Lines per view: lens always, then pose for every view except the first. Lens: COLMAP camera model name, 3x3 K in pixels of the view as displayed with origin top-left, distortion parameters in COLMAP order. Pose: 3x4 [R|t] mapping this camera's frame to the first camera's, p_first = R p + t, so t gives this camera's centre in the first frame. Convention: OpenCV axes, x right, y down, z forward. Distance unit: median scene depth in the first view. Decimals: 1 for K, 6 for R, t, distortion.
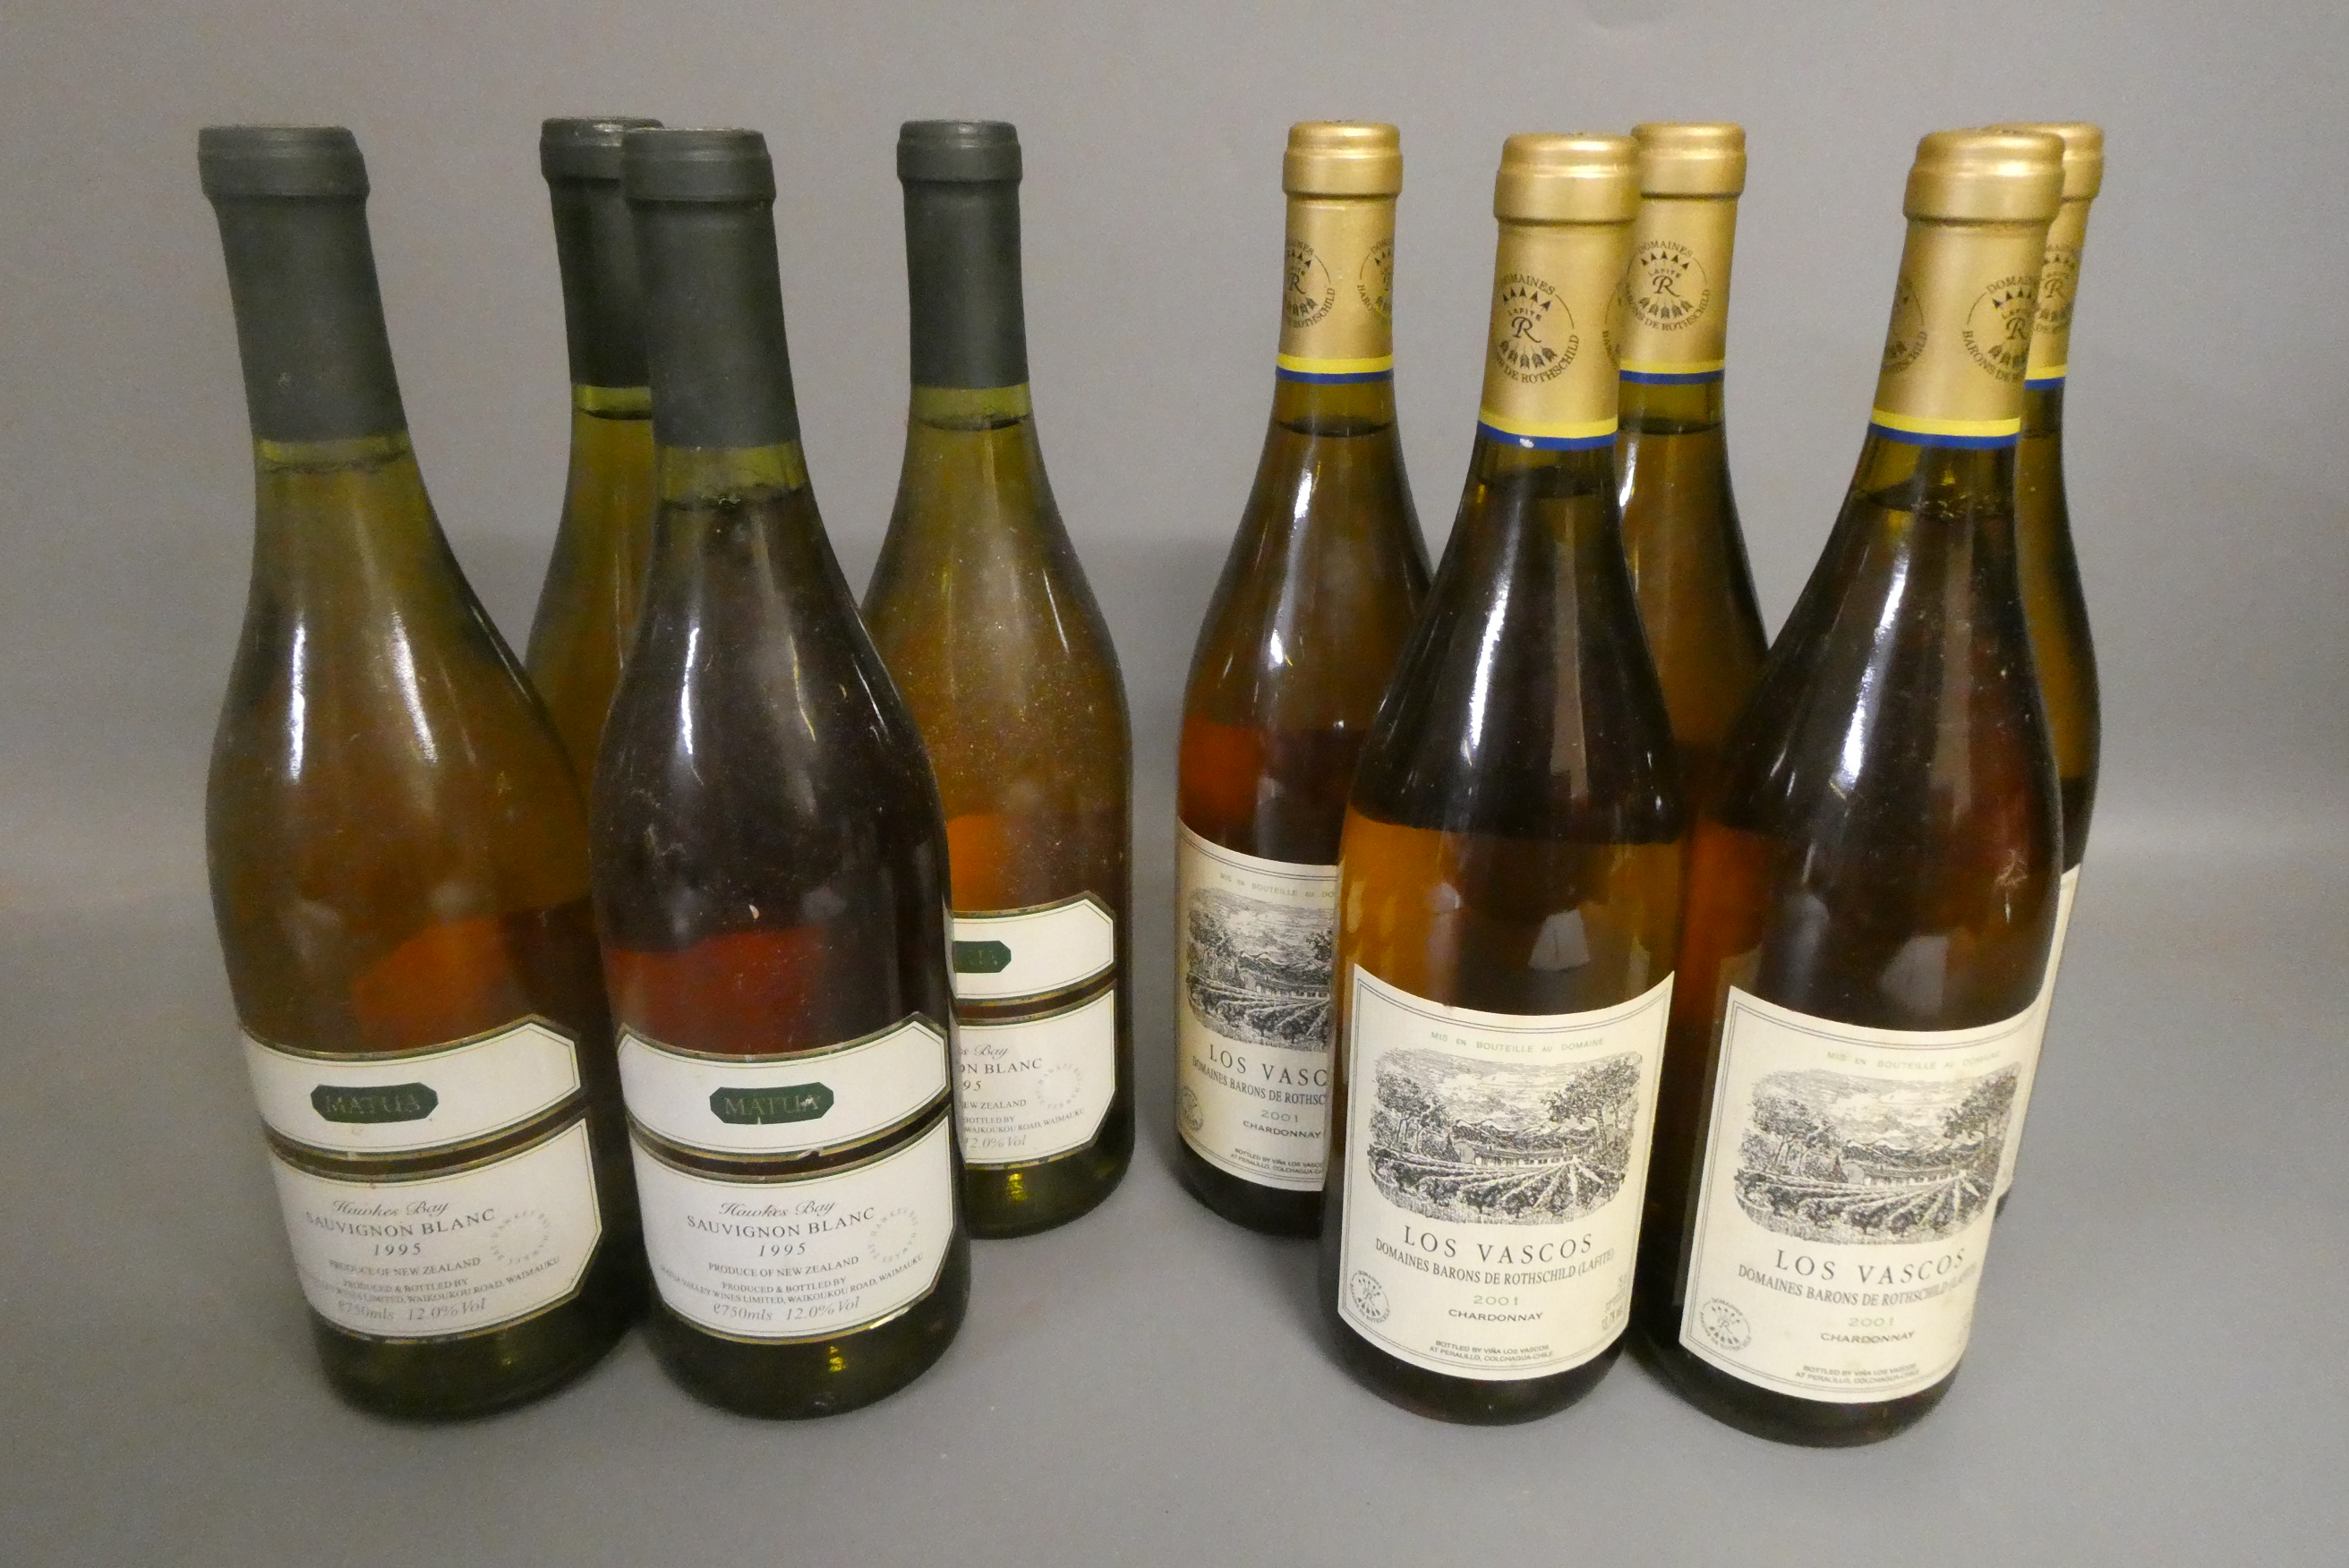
lens RADIAL K [[1676.3, 0, 1185.5], [0, 1676.3, 790.4], [0, 0, 1]] dist [0.011252, 0.001711]
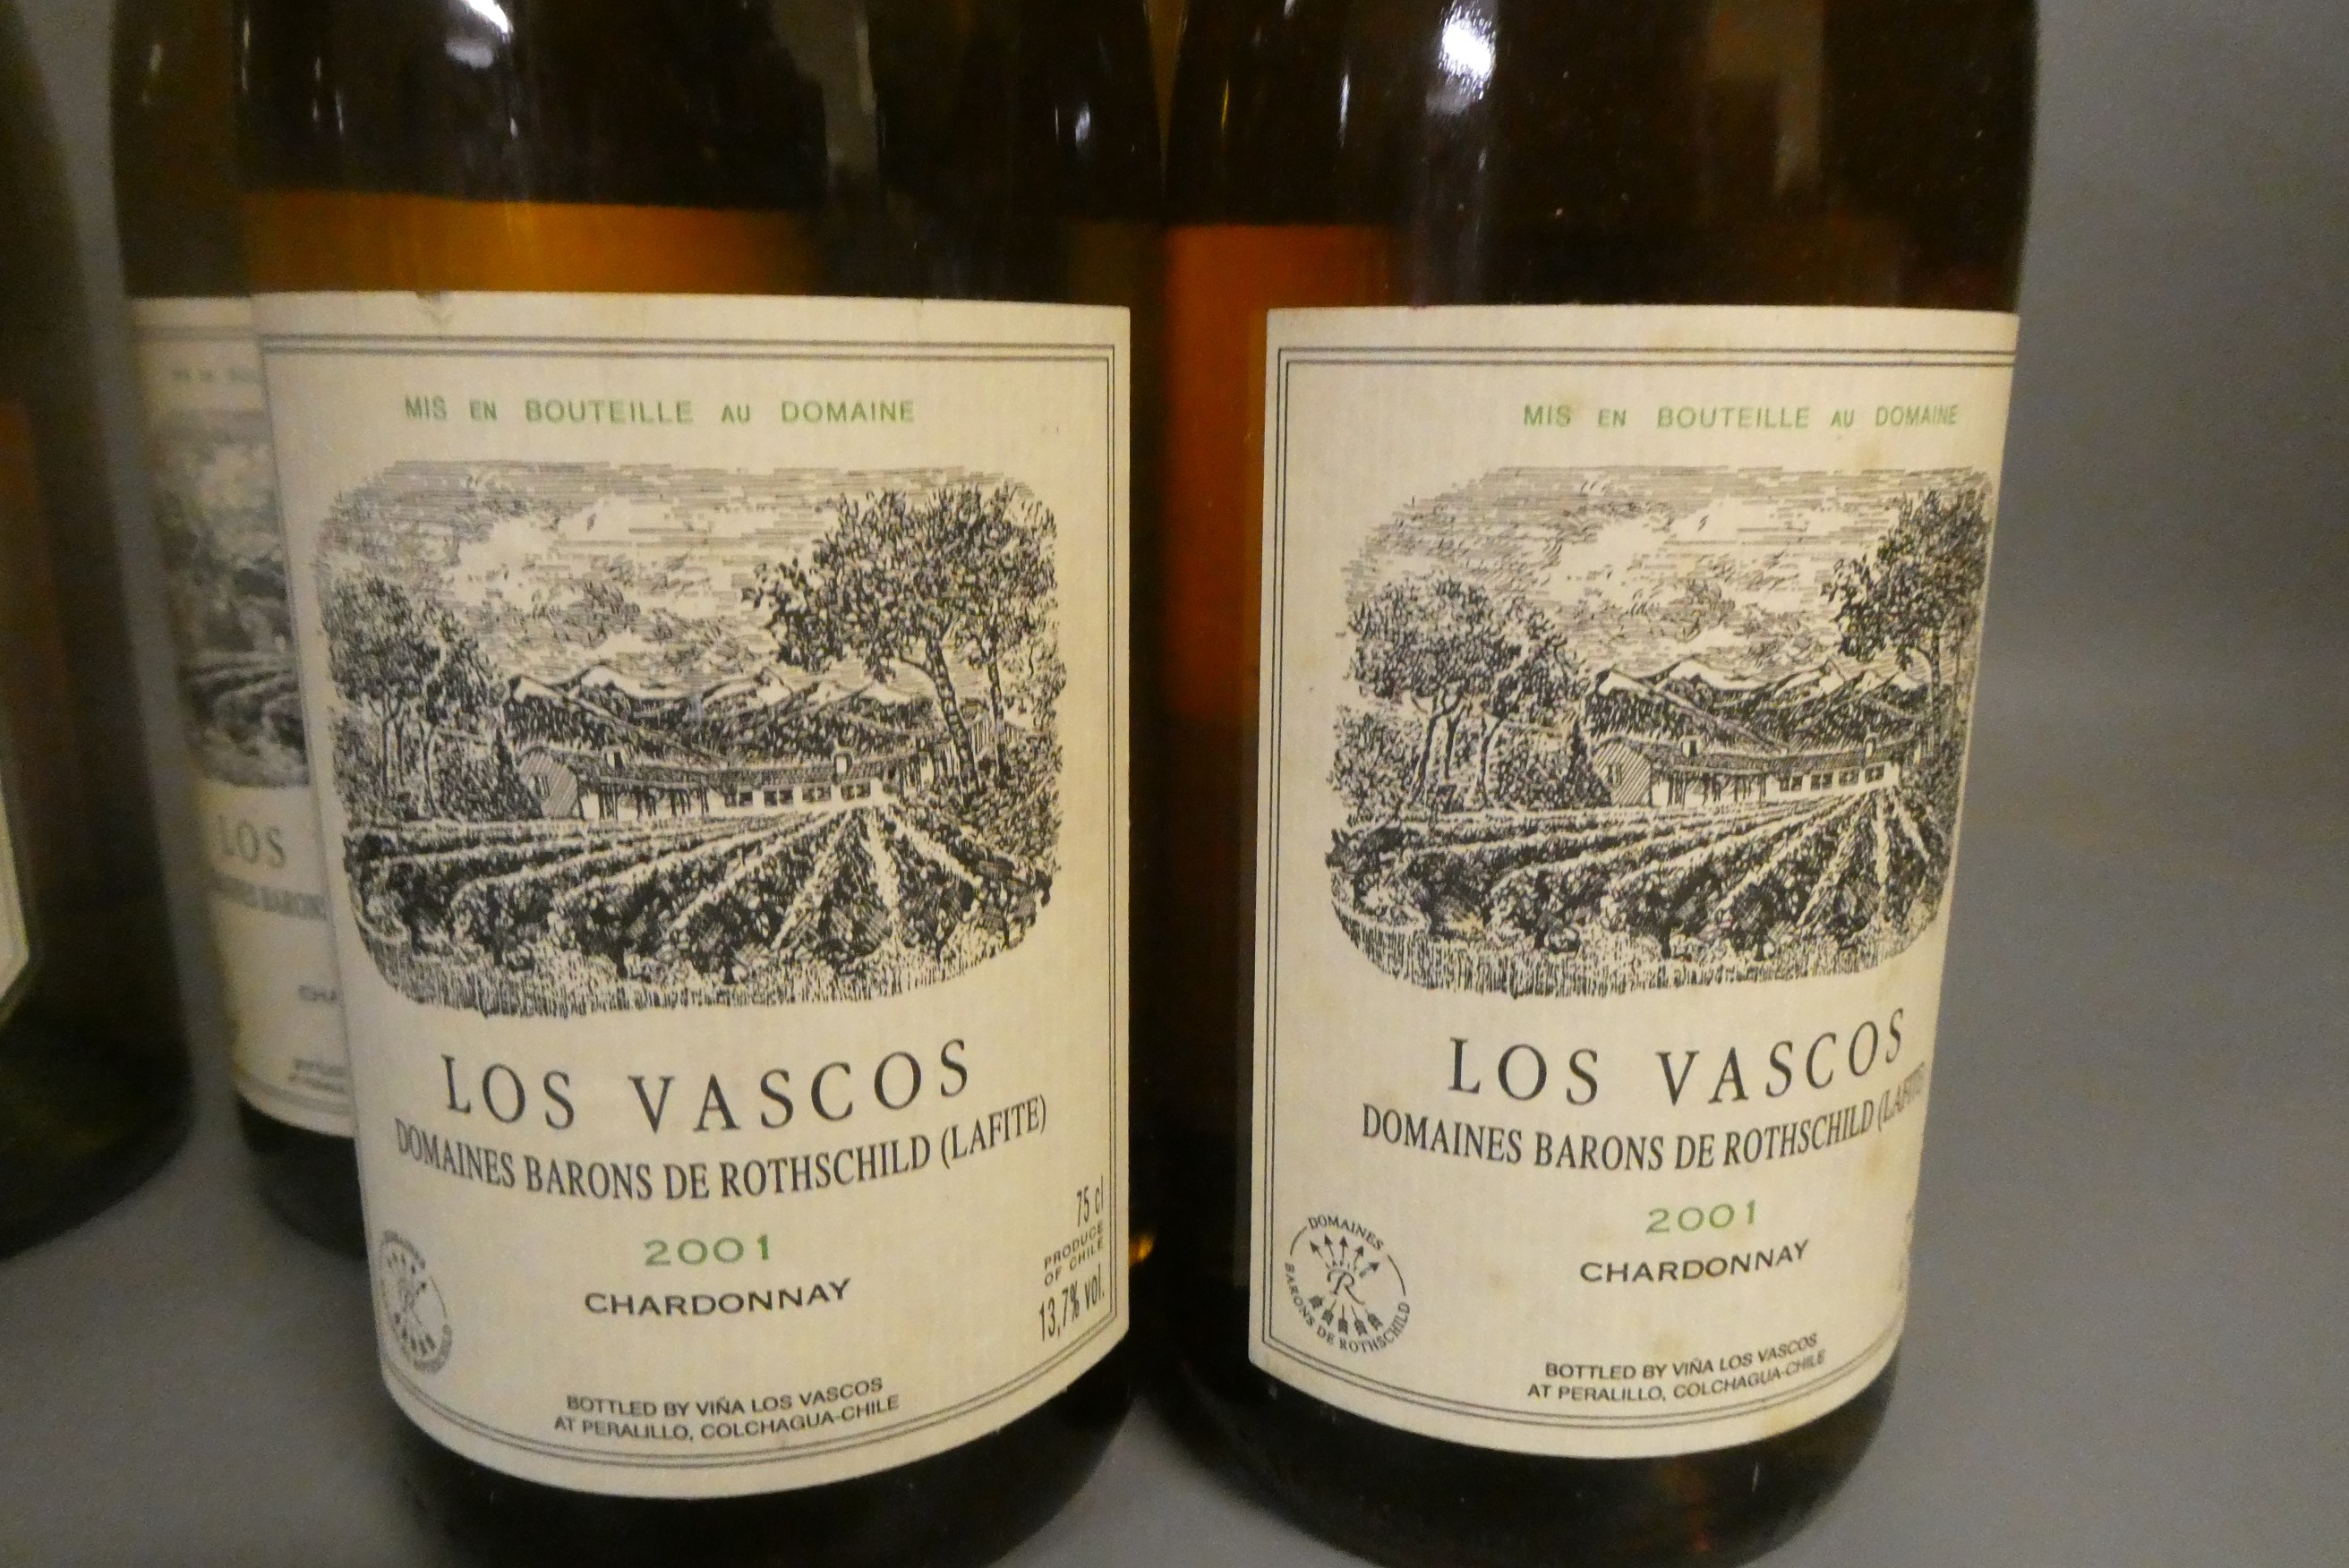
lens RADIAL K [[1676.3, 0, 1166.4], [0, 1676.3, 780.2], [0, 0, 1]] dist [0.011252, 0.001711]
pose [[0.987695, -0.036273, 0.152129, 0.235105], [0.058972, 0.987308, -0.147463, 0.268888], [-0.144850, 0.154620, 0.977298, 0.634443]]
